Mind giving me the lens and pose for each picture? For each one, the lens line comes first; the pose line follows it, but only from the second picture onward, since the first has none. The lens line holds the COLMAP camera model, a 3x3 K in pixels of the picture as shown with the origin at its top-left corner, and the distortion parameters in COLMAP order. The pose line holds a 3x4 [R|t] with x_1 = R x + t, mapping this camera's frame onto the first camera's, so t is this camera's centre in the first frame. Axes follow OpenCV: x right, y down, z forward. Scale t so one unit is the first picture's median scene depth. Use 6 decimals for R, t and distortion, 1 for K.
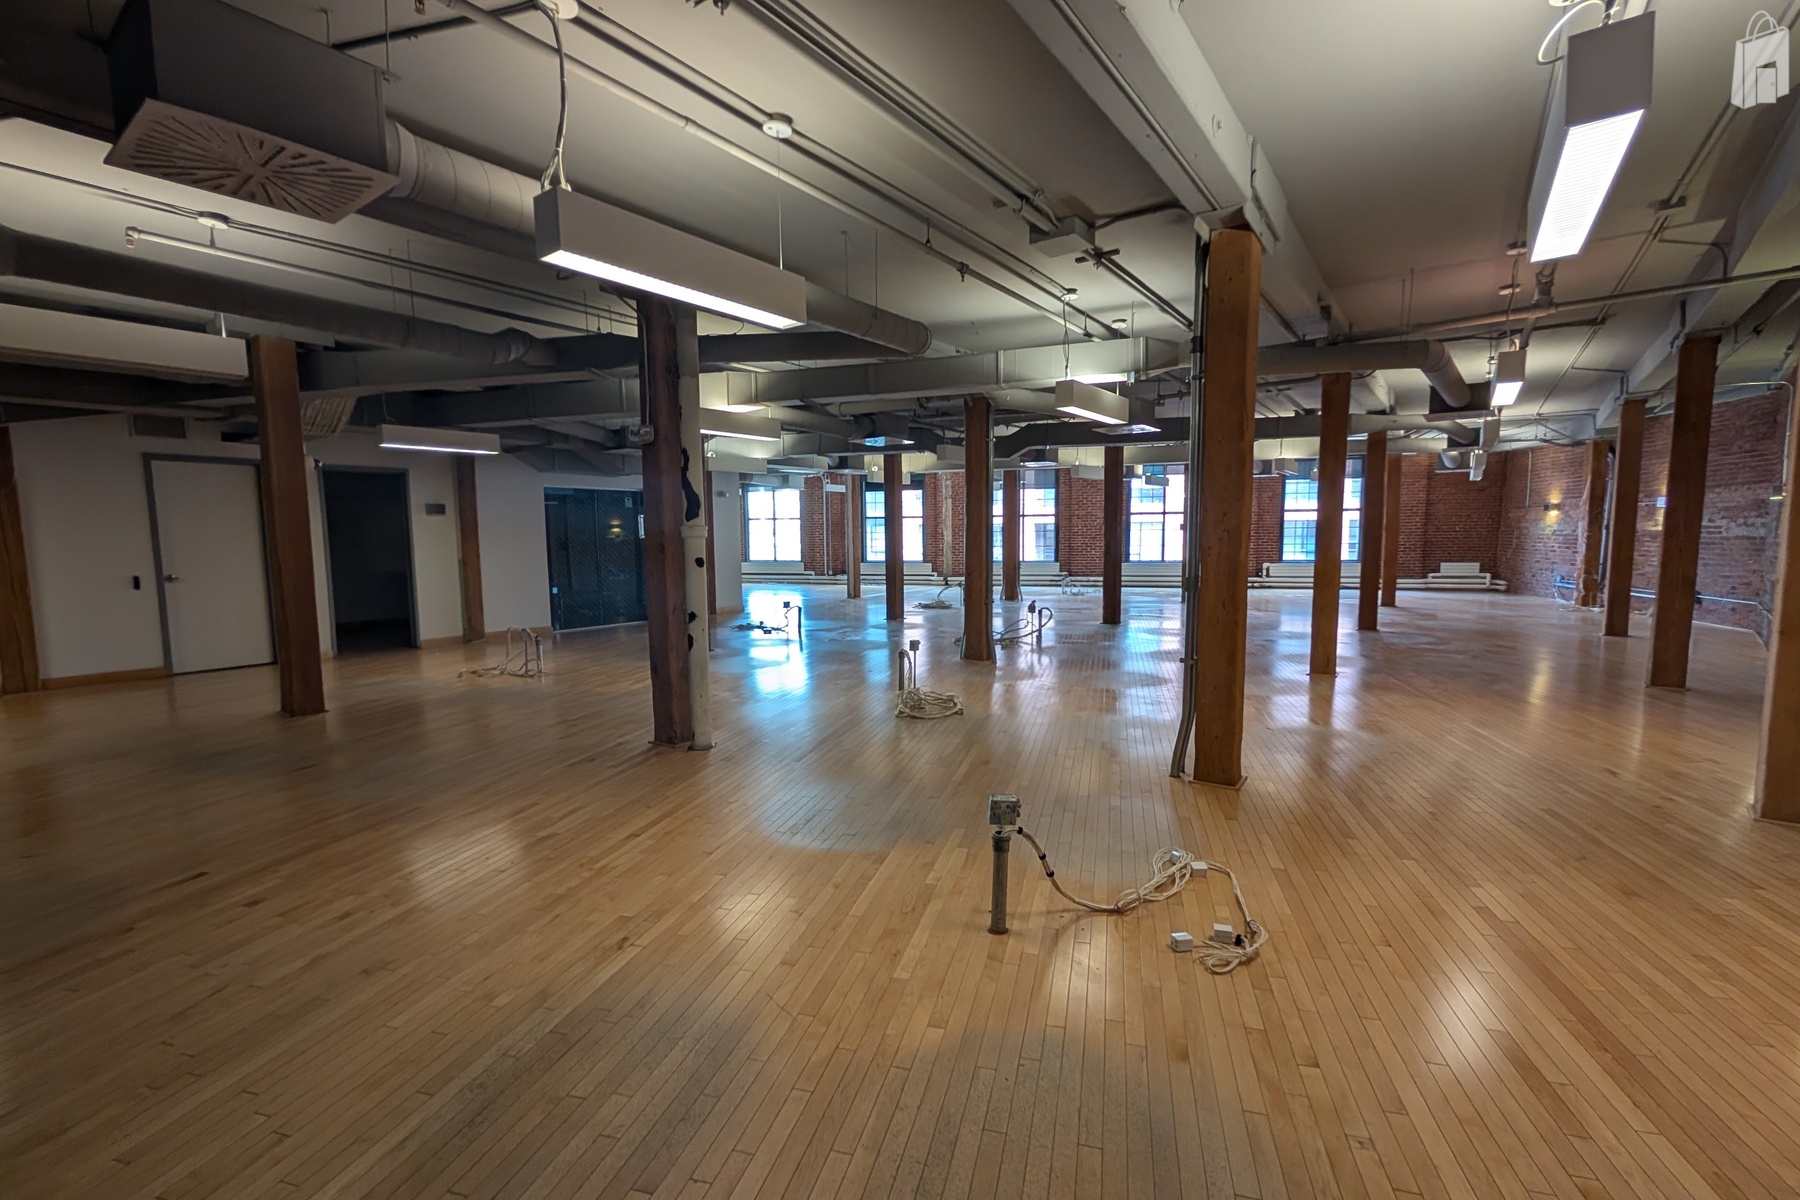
lens RADIAL K [[774.8, 0, 900.5], [0, 774.8, 608.3], [0, 0, 1]] dist [-0.001676, 0.001072]
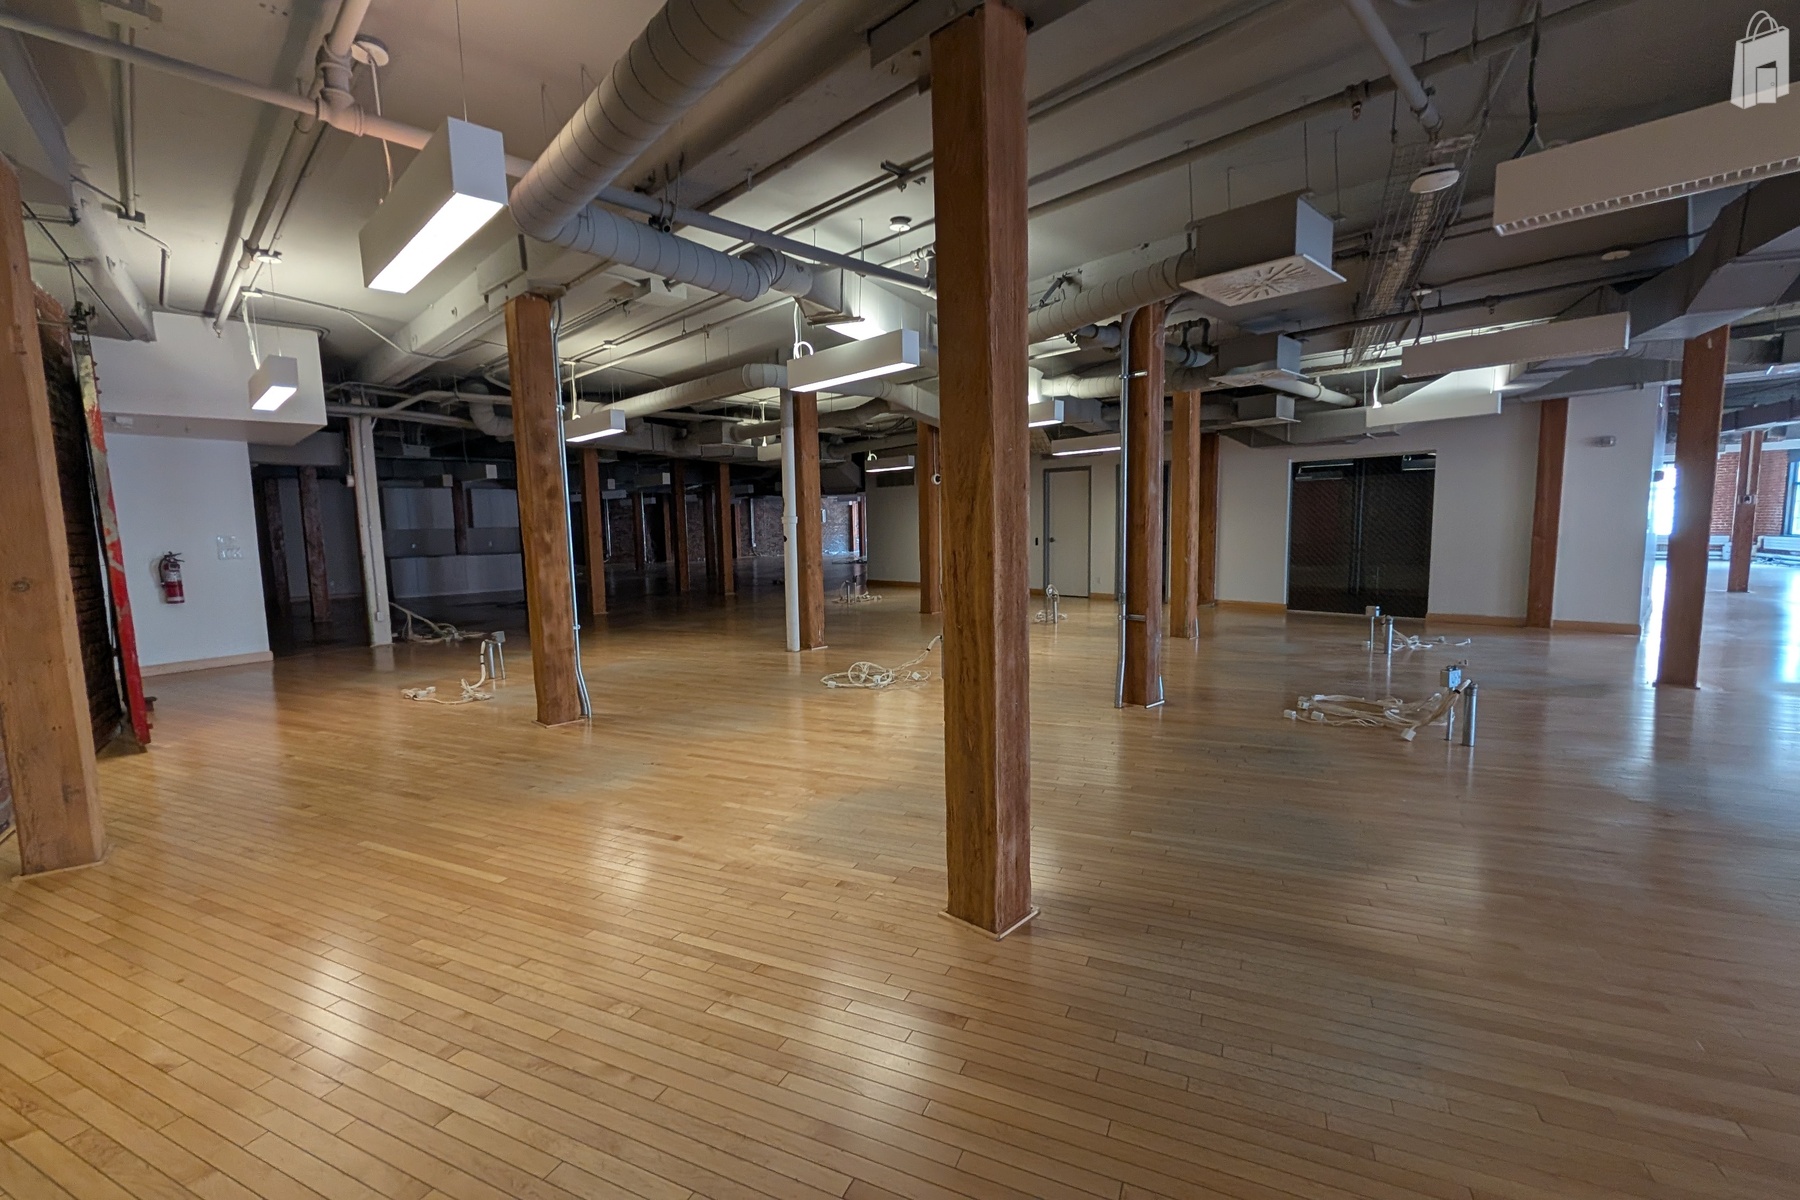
lens RADIAL K [[774.8, 0, 900.5], [0, 774.8, 608.3], [0, 0, 1]] dist [-0.001676, 0.001072]
pose [[-0.163293, 0.128829, -0.978130, 0.790096], [-0.060581, 0.988257, 0.140277, -0.108114], [0.984716, 0.082162, -0.153570, 0.945777]]
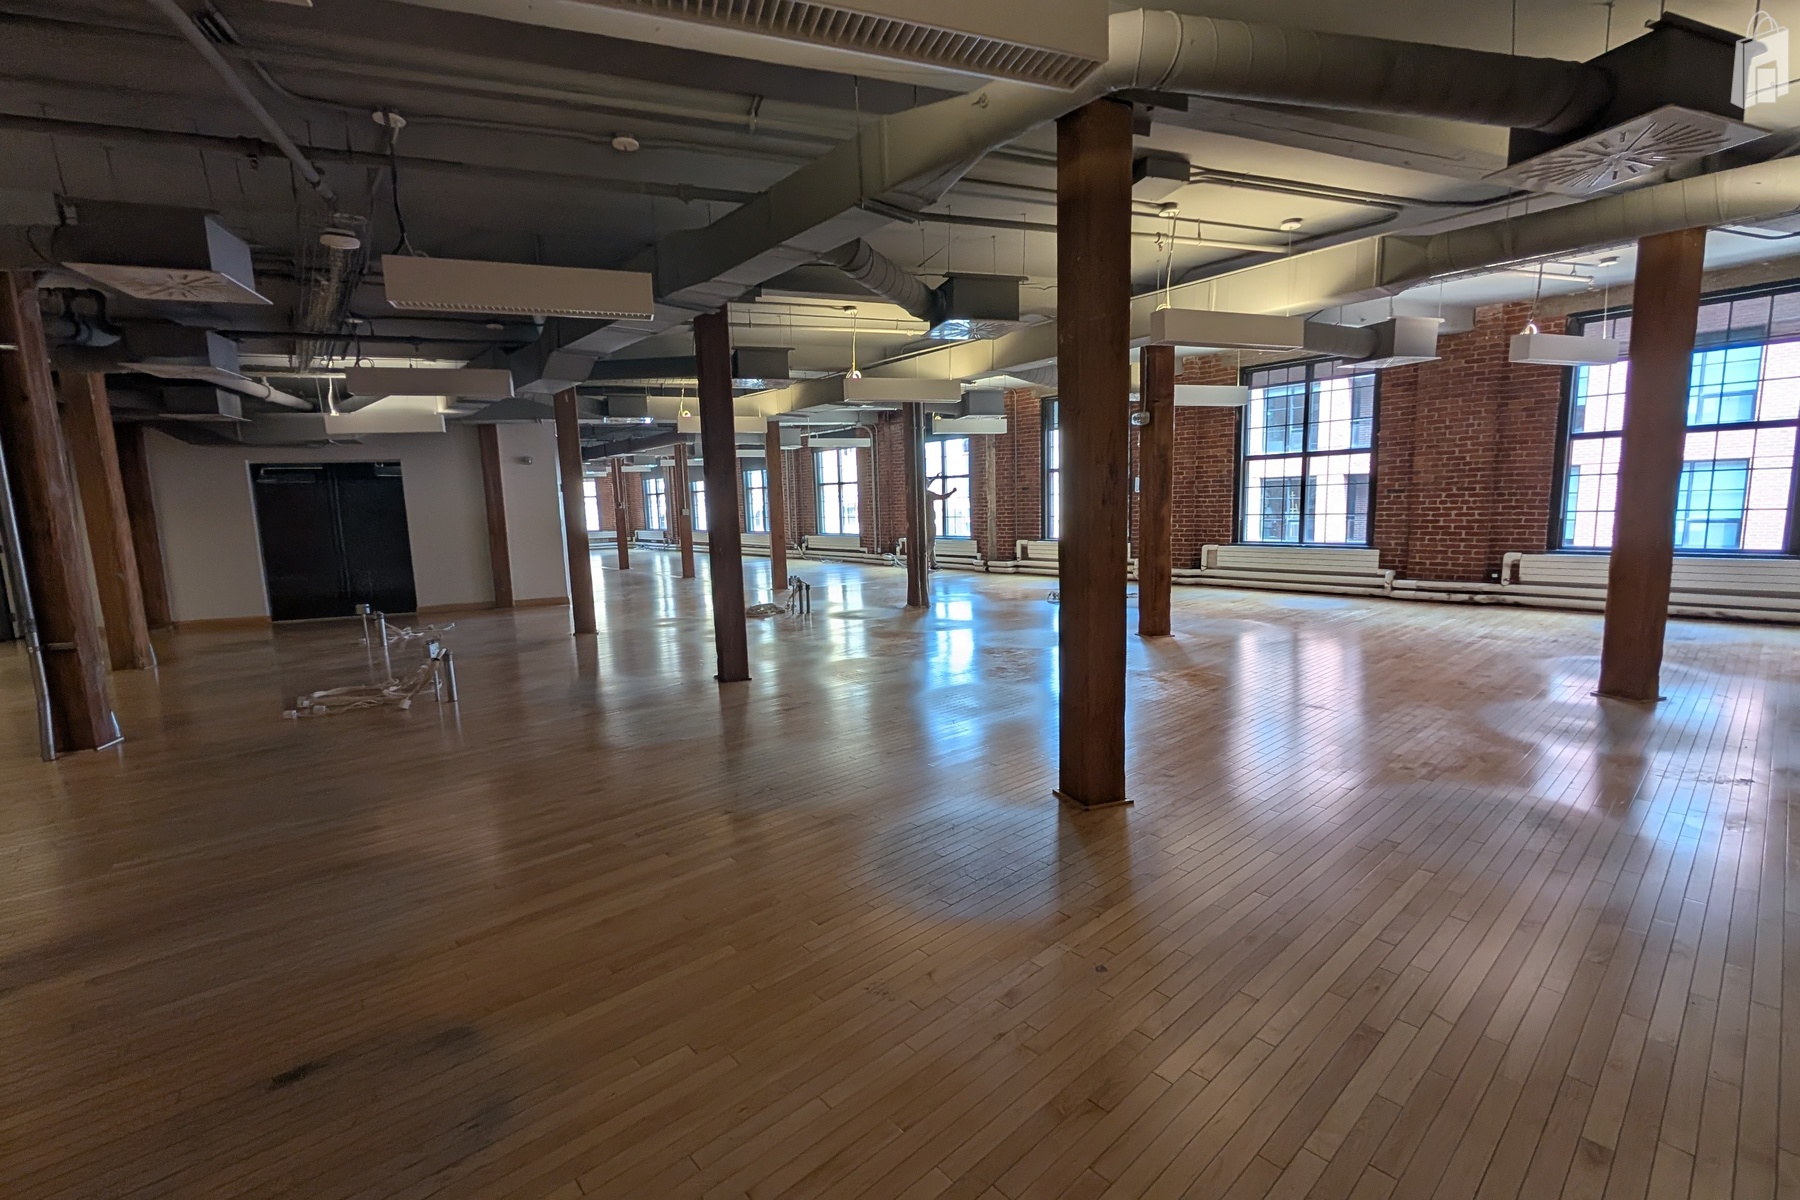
lens RADIAL K [[774.8, 0, 900.5], [0, 774.8, 608.3], [0, 0, 1]] dist [-0.001676, 0.001072]
pose [[0.834263, 0.067348, -0.547237, 0.892880], [-0.030937, 0.996666, 0.075495, -0.105378], [0.550497, -0.046053, 0.833566, 0.918130]]
